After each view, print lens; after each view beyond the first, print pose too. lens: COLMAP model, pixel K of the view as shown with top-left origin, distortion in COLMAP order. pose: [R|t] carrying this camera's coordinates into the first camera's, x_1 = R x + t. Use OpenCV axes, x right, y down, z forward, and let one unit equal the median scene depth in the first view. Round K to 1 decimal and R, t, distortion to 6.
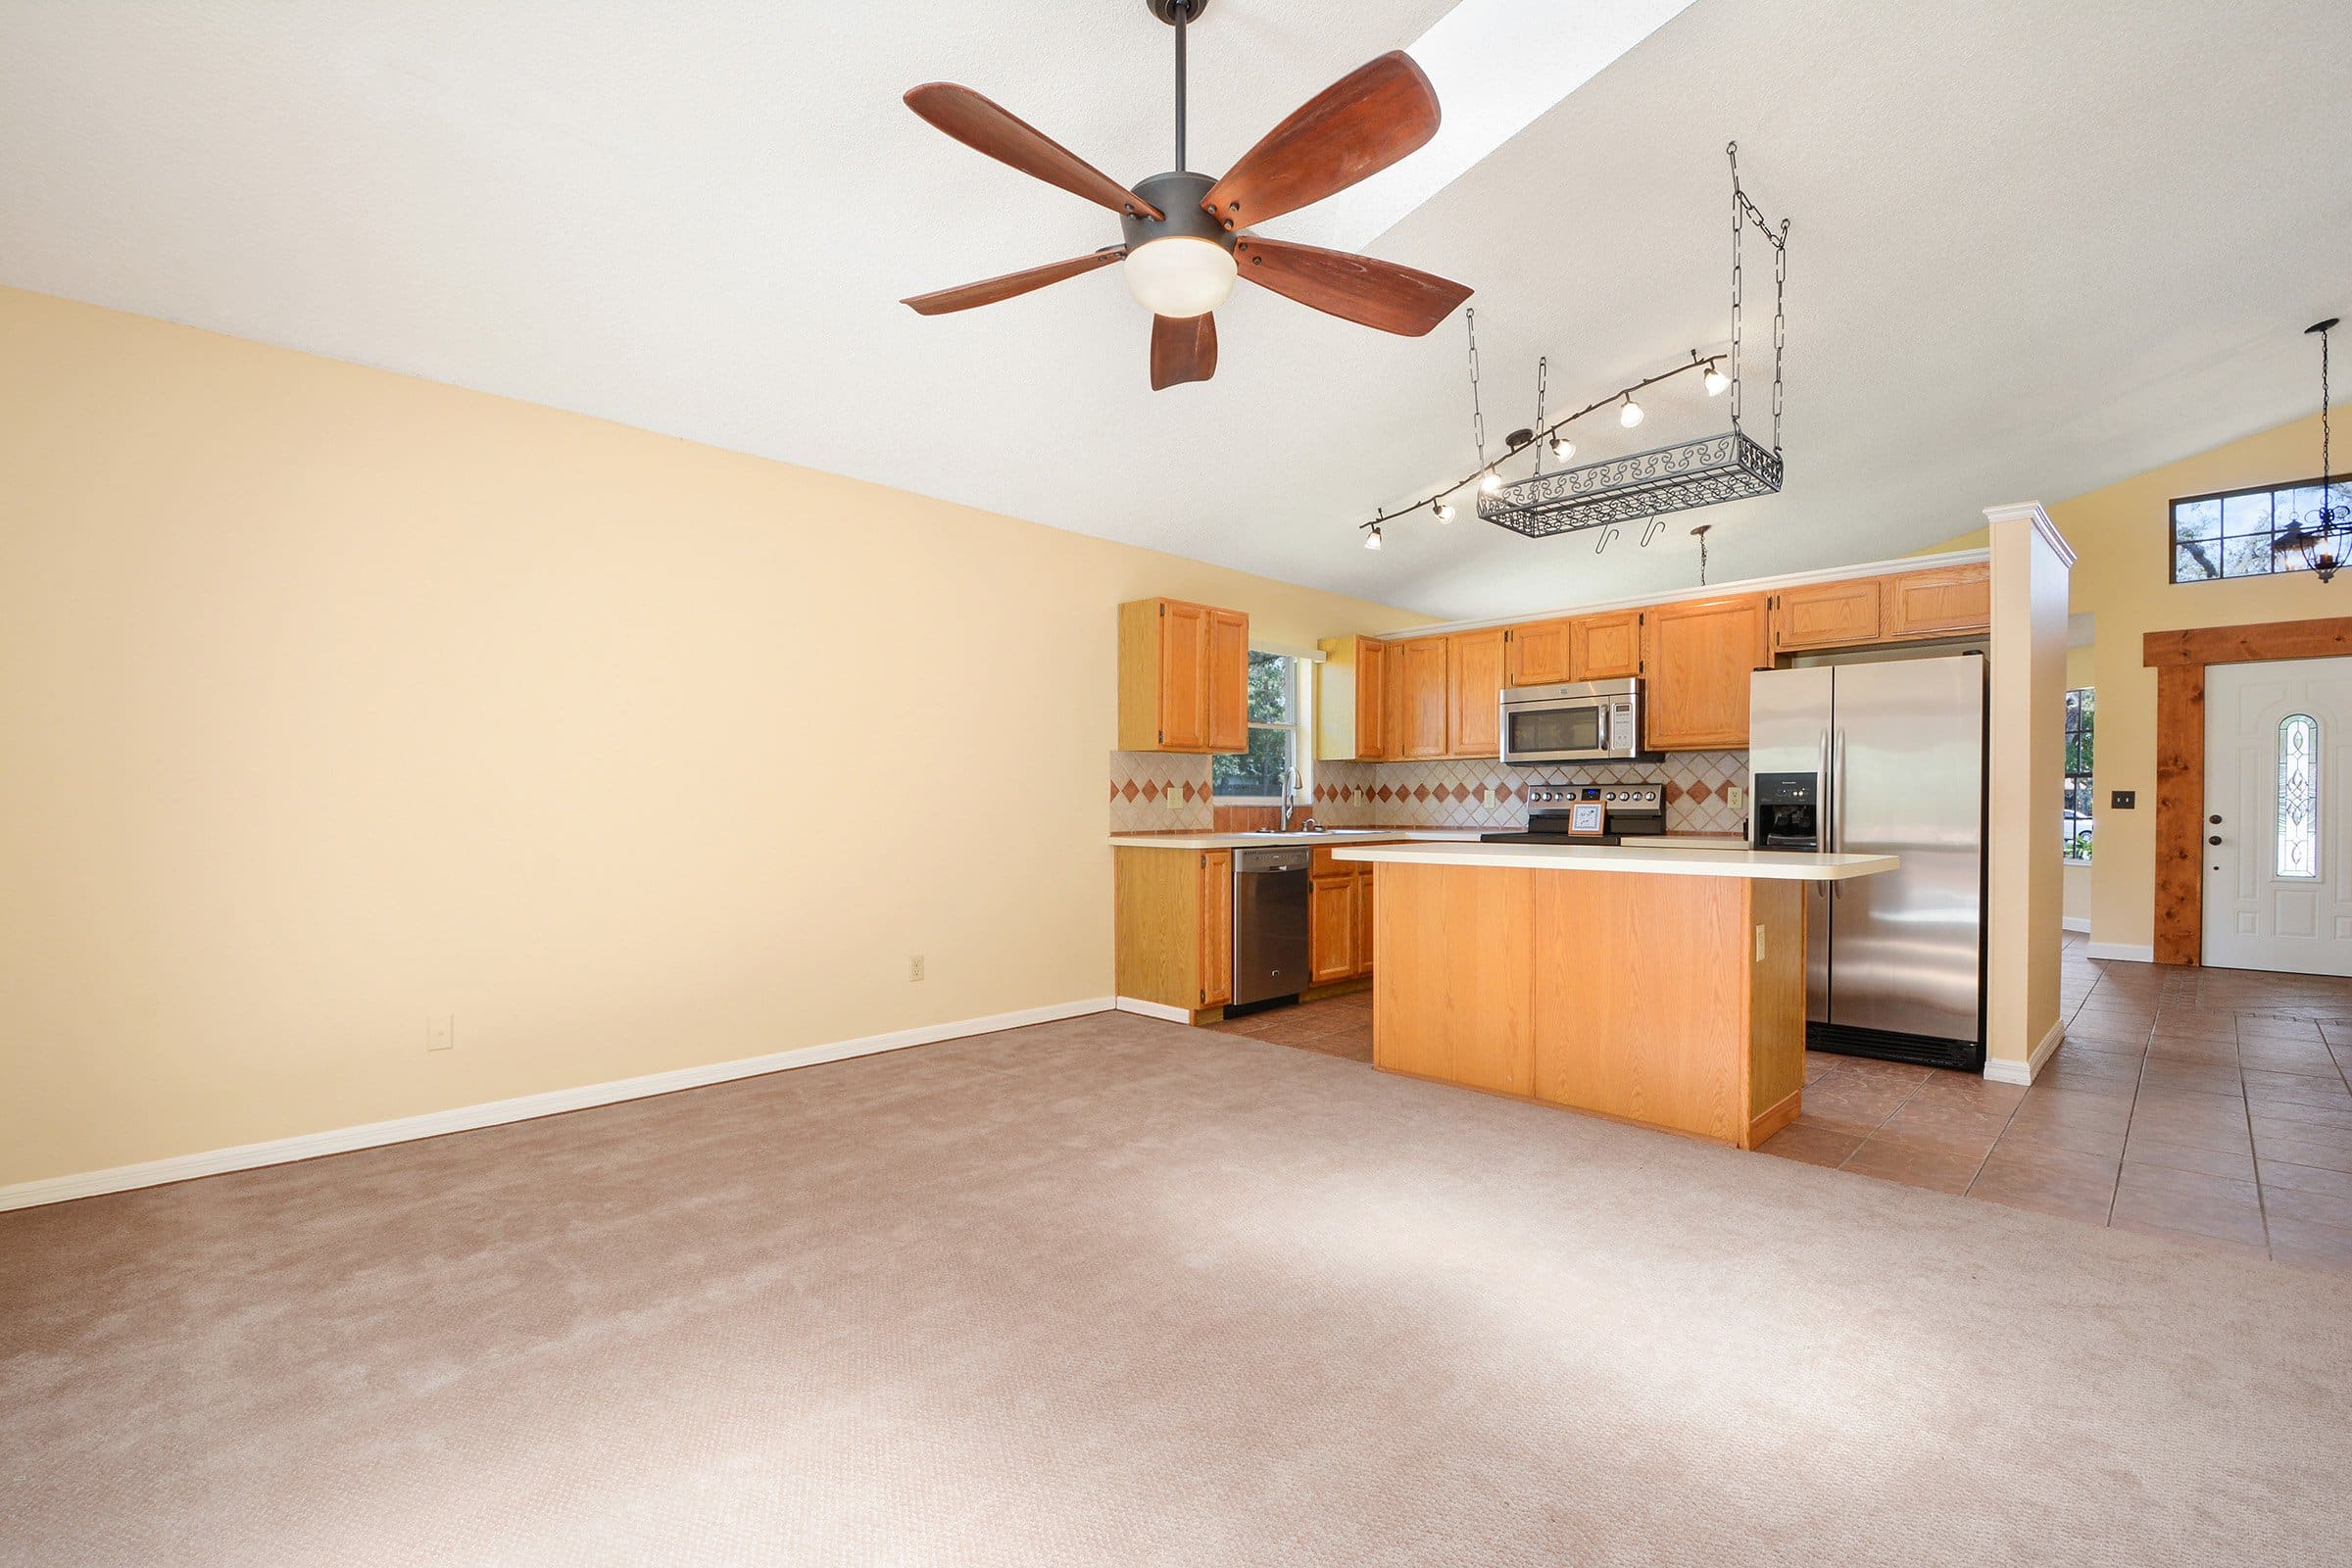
lens RADIAL K [[1025.7, 0, 1190.0], [0, 1025.7, 811.6], [0, 0, 1]] dist [0.004041, -0.003829]
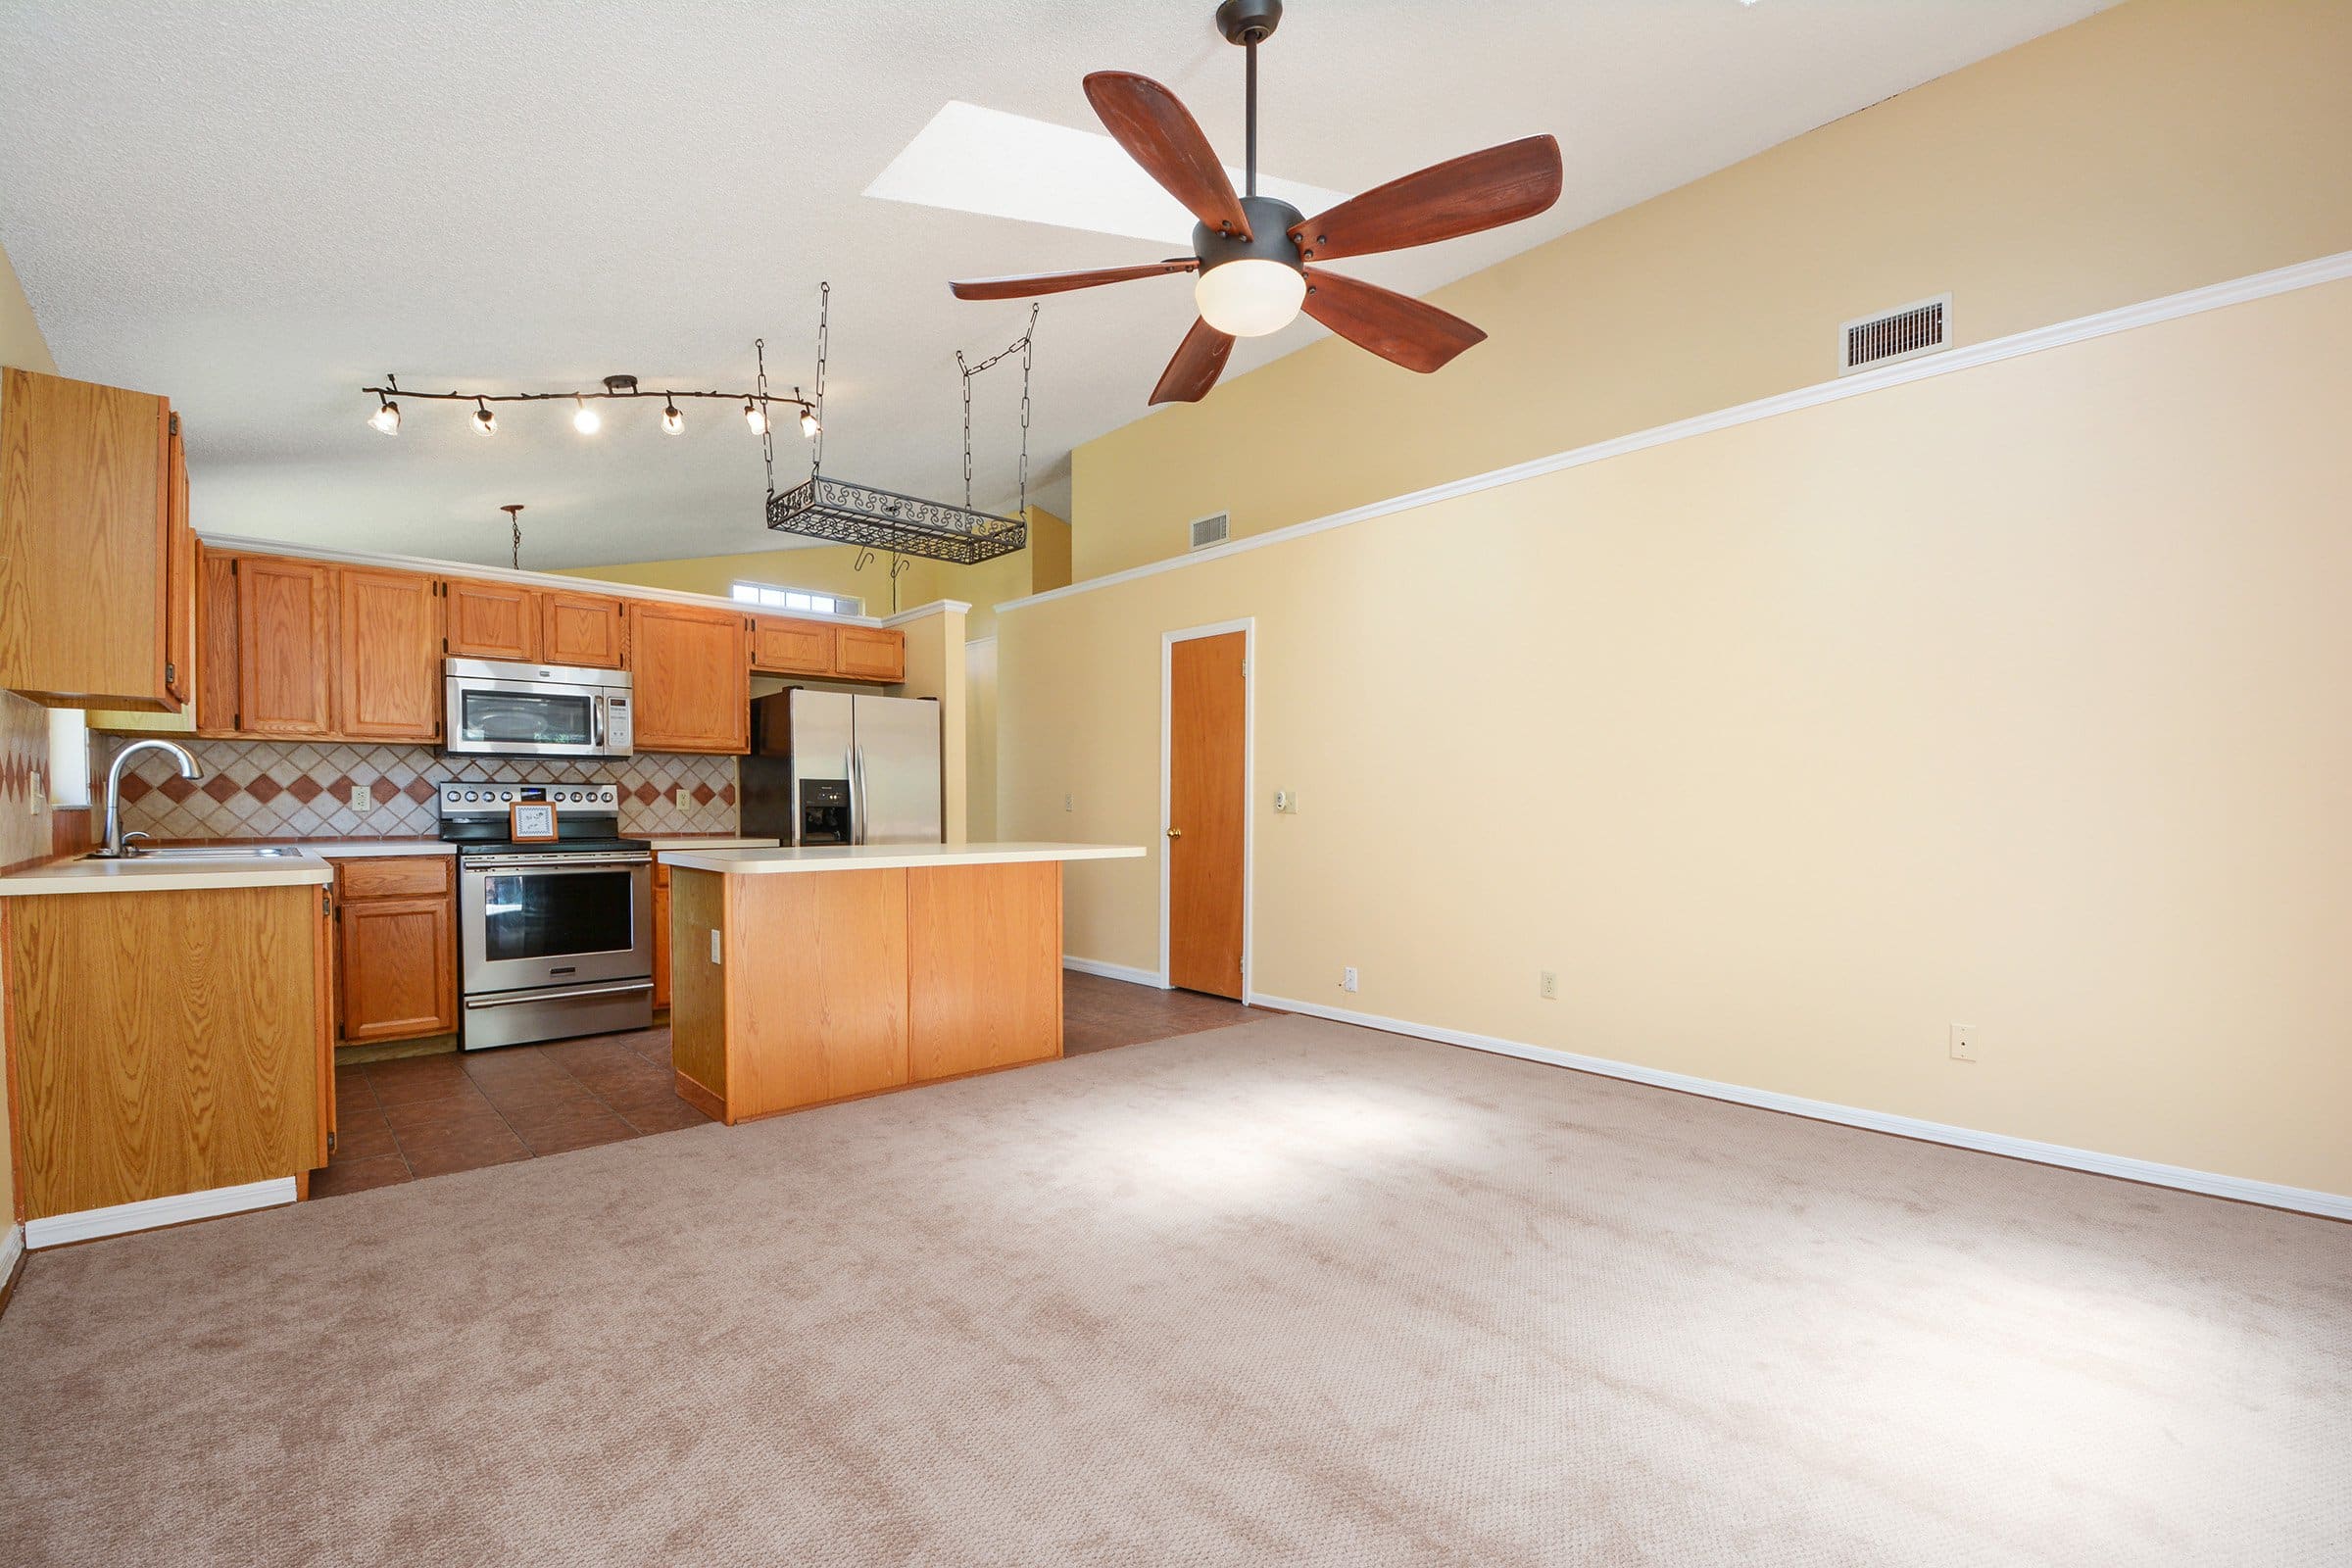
lens RADIAL K [[1025.7, 0, 1143.0], [0, 1025.7, 831.1], [0, 0, 1]] dist [0.004041, -0.003829]
pose [[0.085232, -0.024858, 0.996051, -0.460417], [0.006964, 0.999679, 0.024353, -0.003393], [-0.996337, 0.004861, 0.085377, 0.440489]]
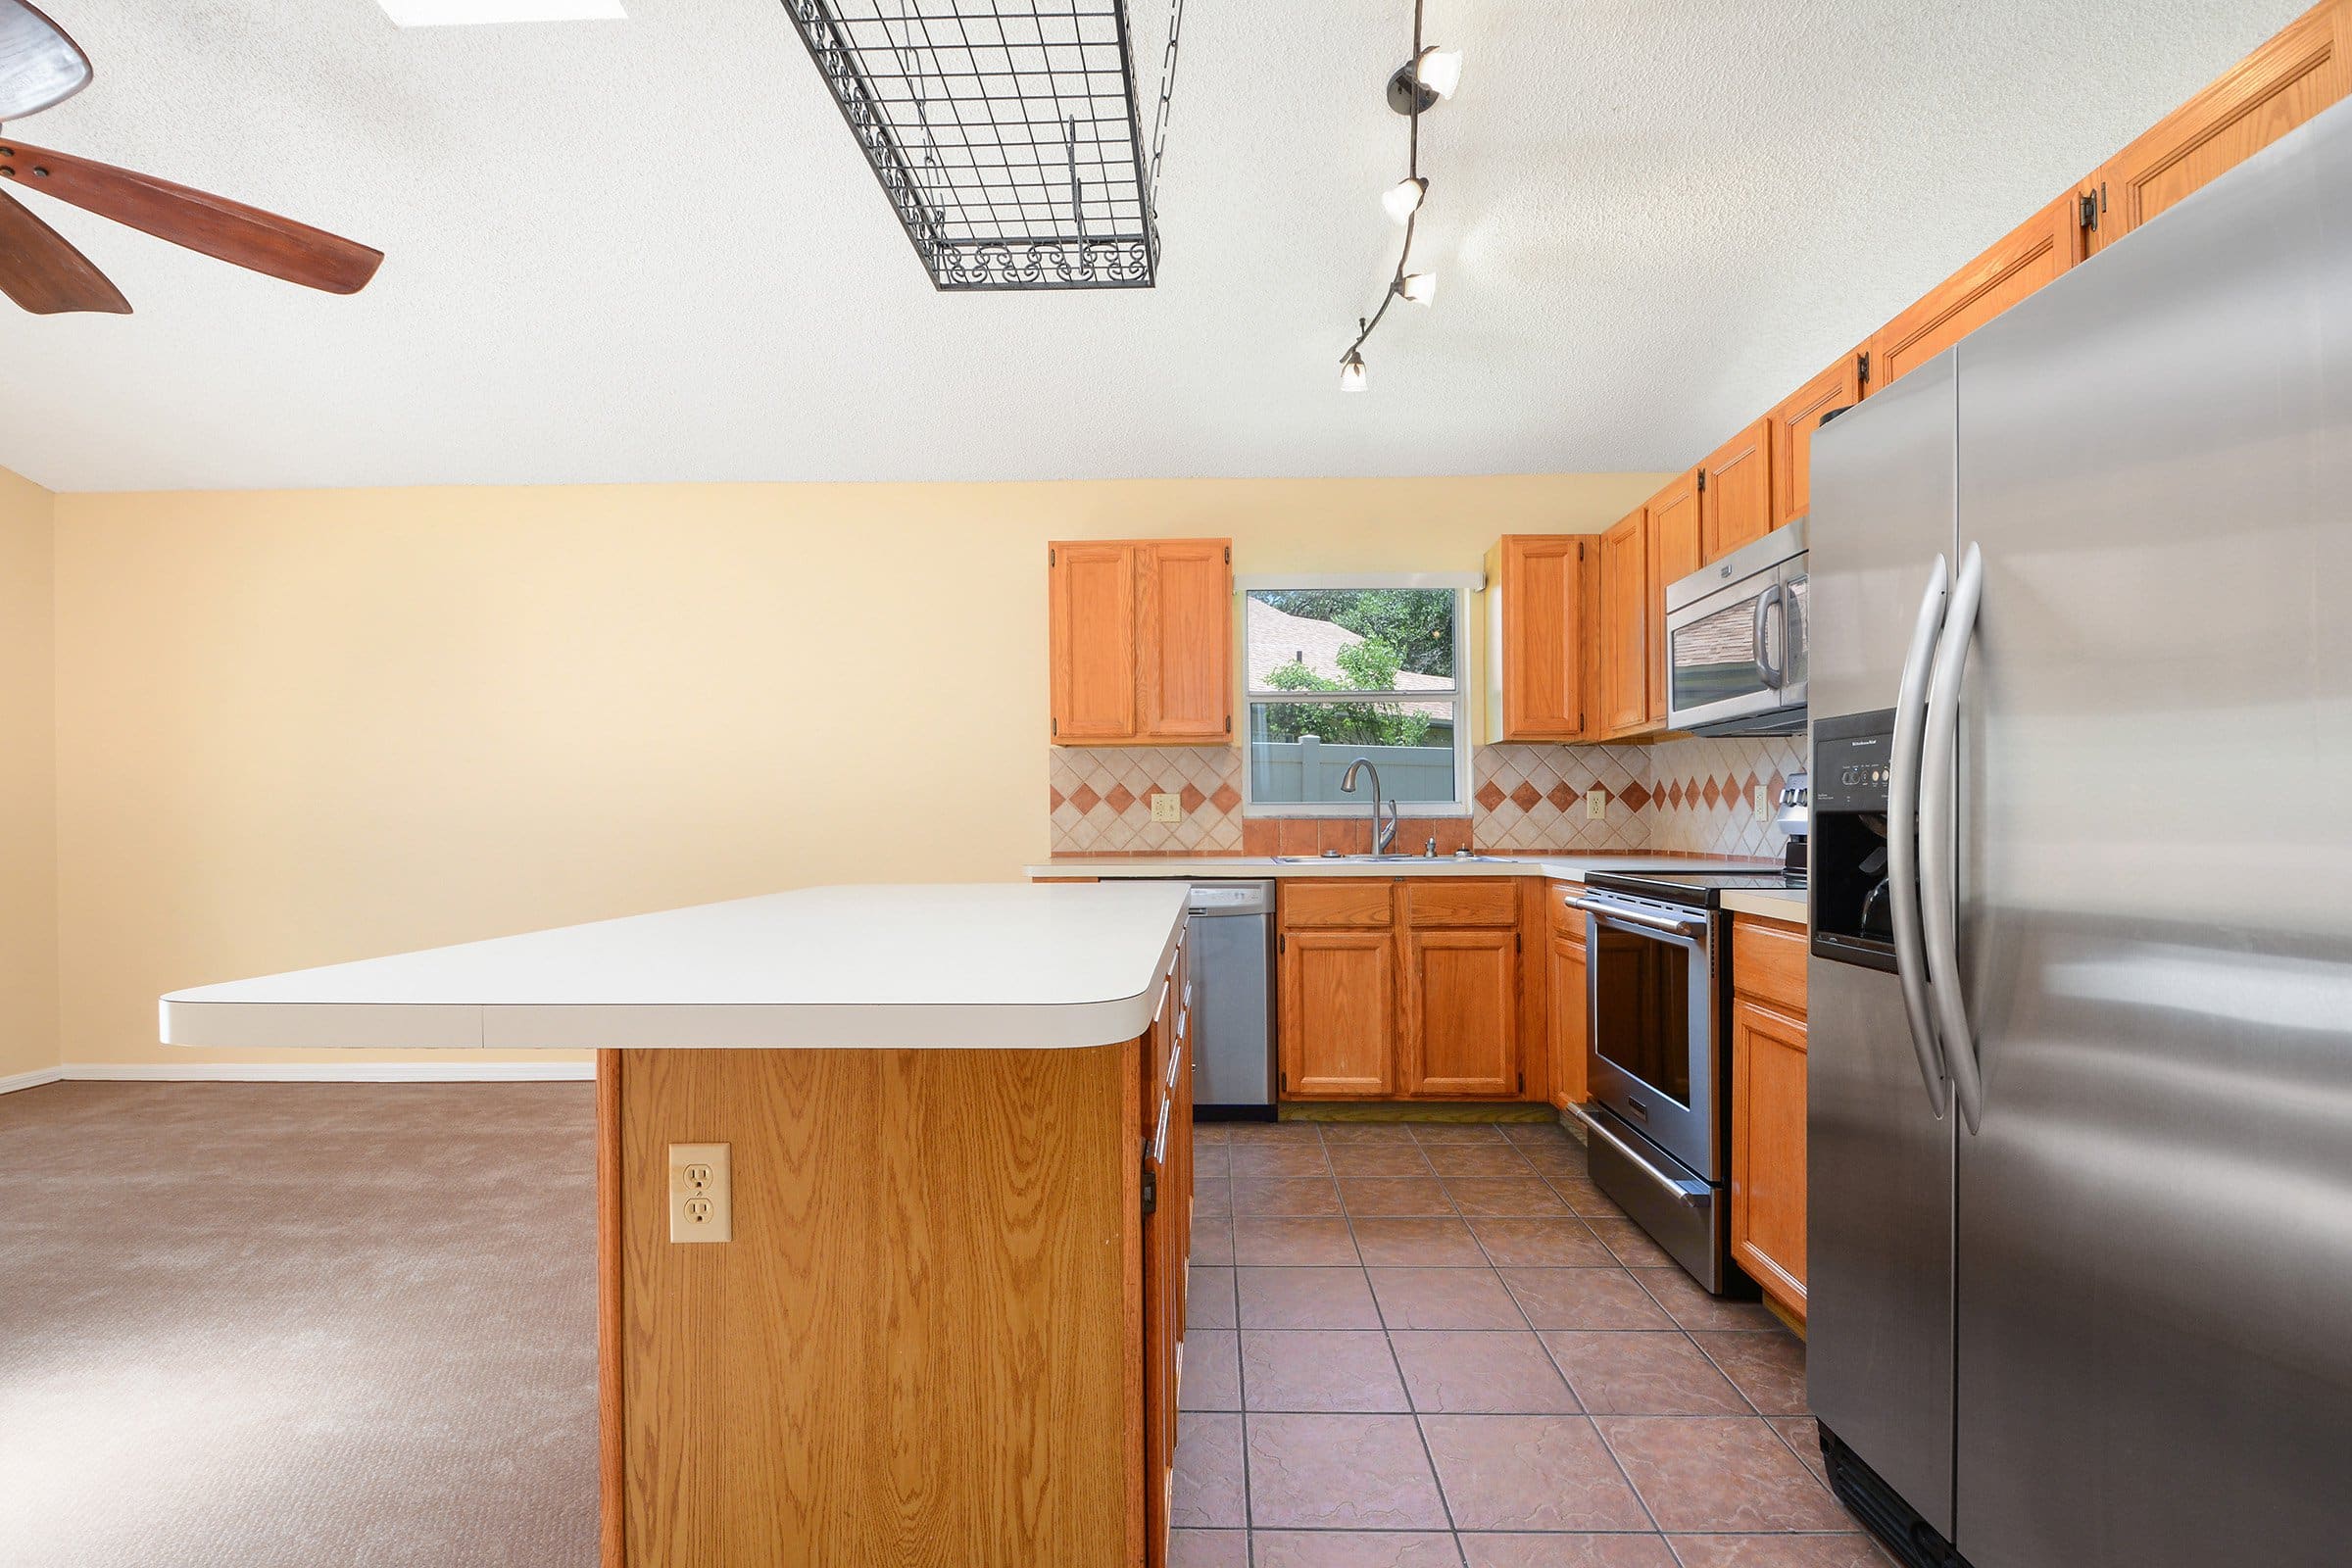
lens RADIAL K [[1025.7, 0, 1190.3], [0, 1025.7, 818.3], [0, 0, 1]] dist [0.004041, -0.003829]
pose [[0.694303, -0.004756, -0.719667, 0.539837], [-0.001382, 0.999968, -0.007941, 0.000568], [0.719681, 0.006508, 0.694274, 0.509795]]
